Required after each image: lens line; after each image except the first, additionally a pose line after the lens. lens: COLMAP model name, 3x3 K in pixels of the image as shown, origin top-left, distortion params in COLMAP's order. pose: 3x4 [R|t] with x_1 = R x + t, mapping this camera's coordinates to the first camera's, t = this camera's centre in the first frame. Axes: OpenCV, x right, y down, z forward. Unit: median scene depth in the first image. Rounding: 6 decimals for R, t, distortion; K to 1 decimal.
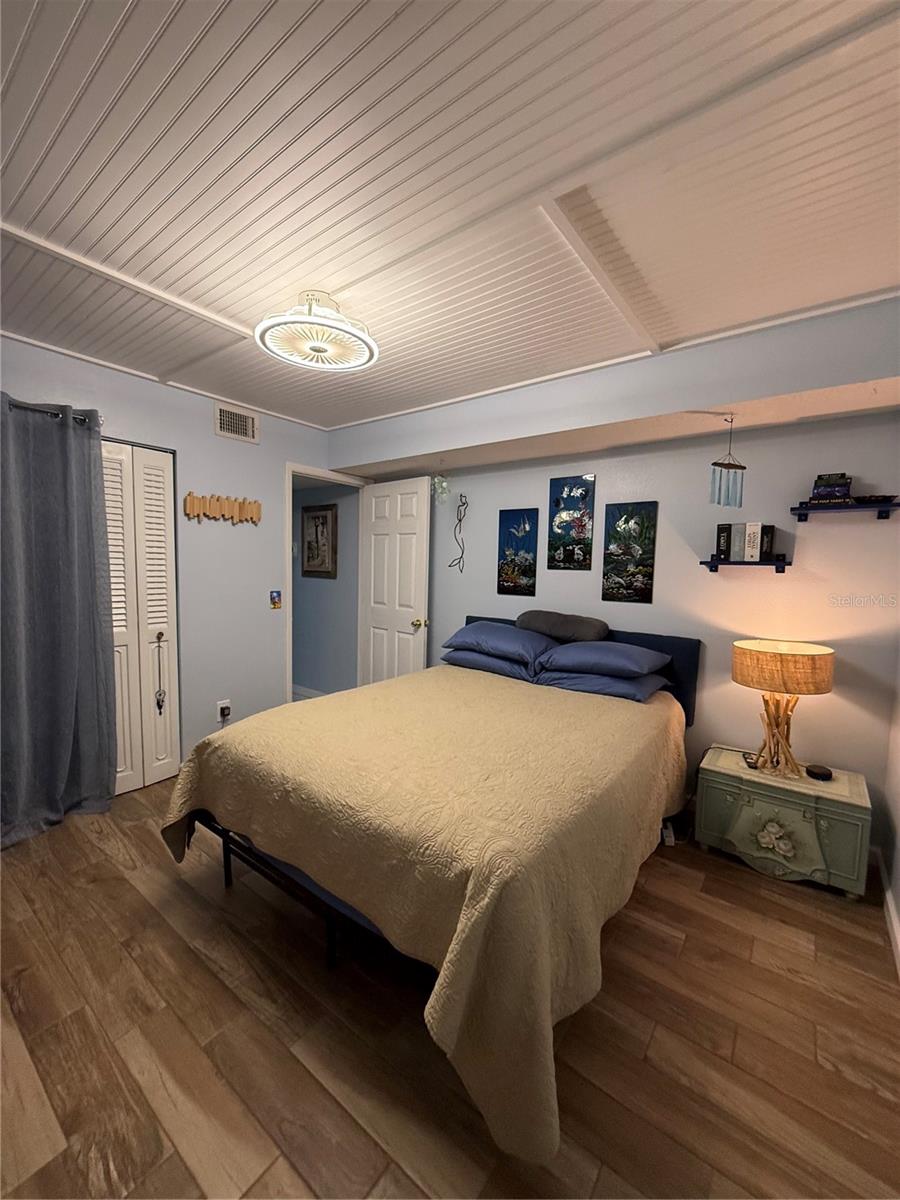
lens RADIAL K [[475.4, 0, 450.8], [0, 475.4, 605.3], [0, 0, 1]] dist [-0.000728, 0.000042]
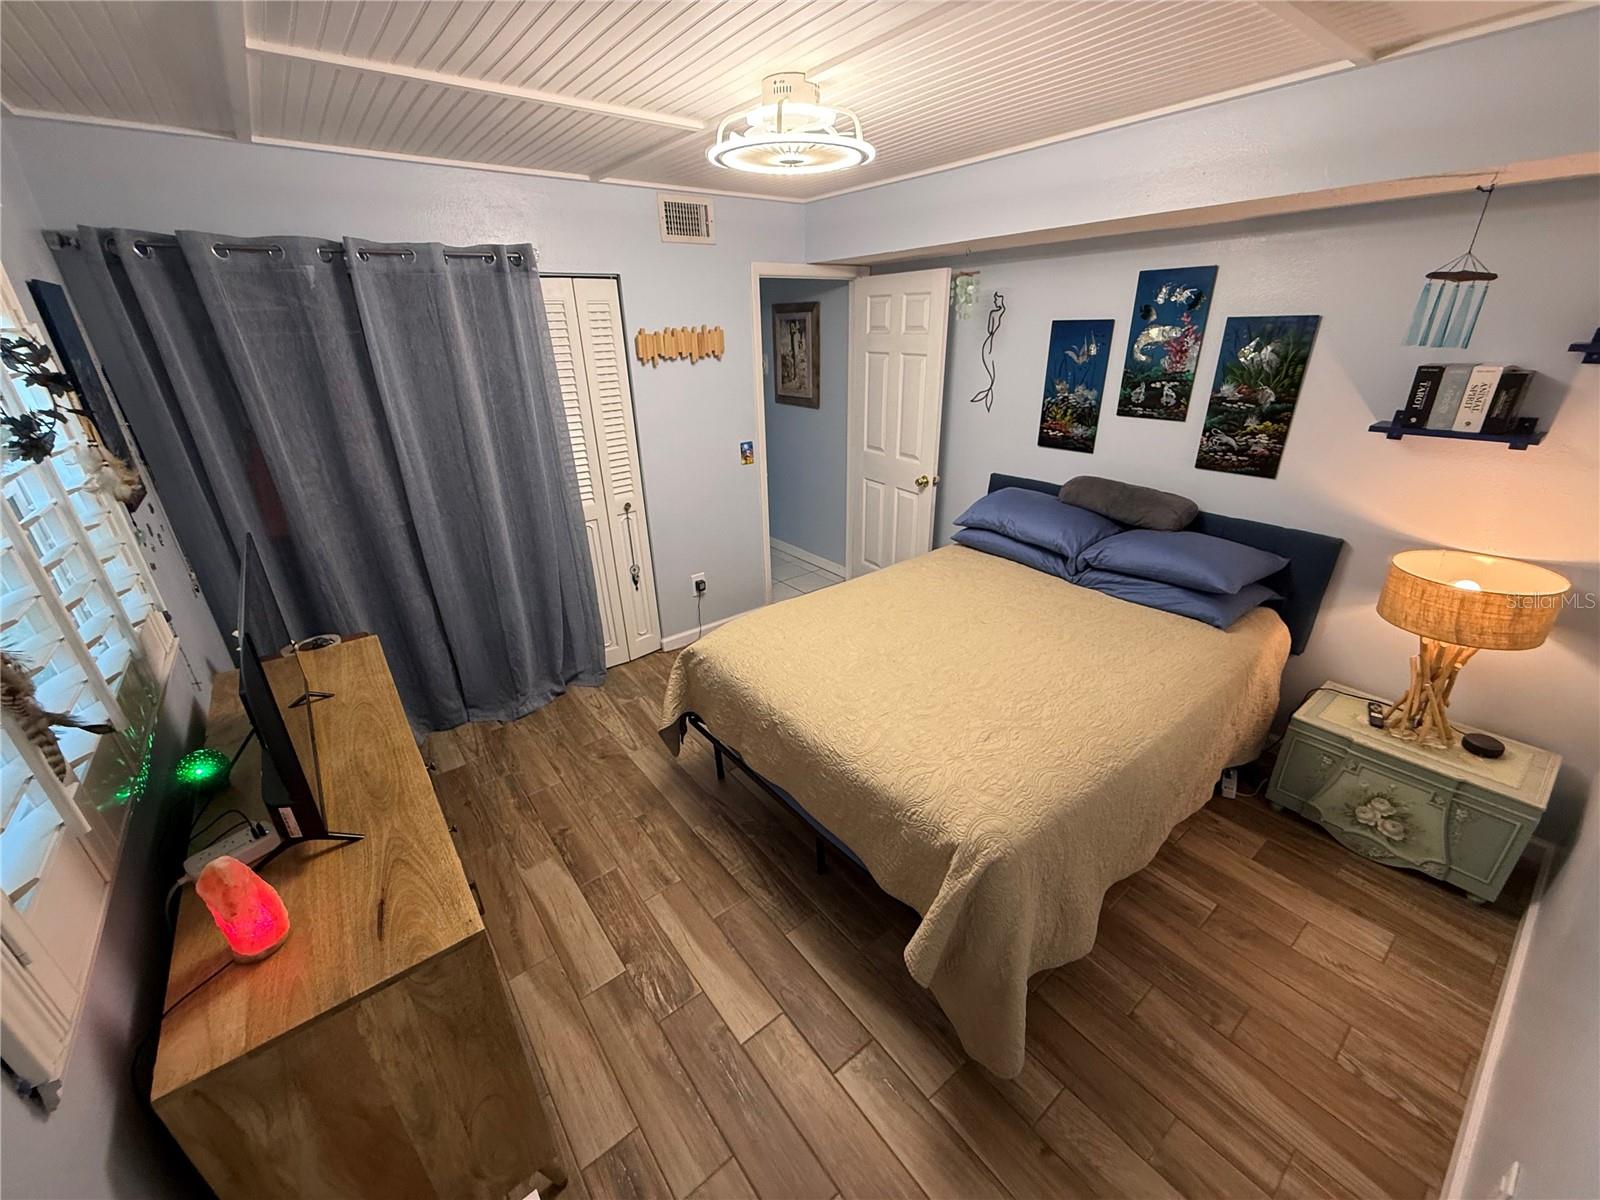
lens RADIAL K [[633.9, 0, 797.7], [0, 633.9, 602.2], [0, 0, 1]] dist [-0.000728, 0.000042]
pose [[0.964077, 0.062497, -0.258166, 0.015235], [0.025051, 0.946202, 0.322606, -0.173909], [0.264439, -0.317485, 0.910646, -0.064222]]
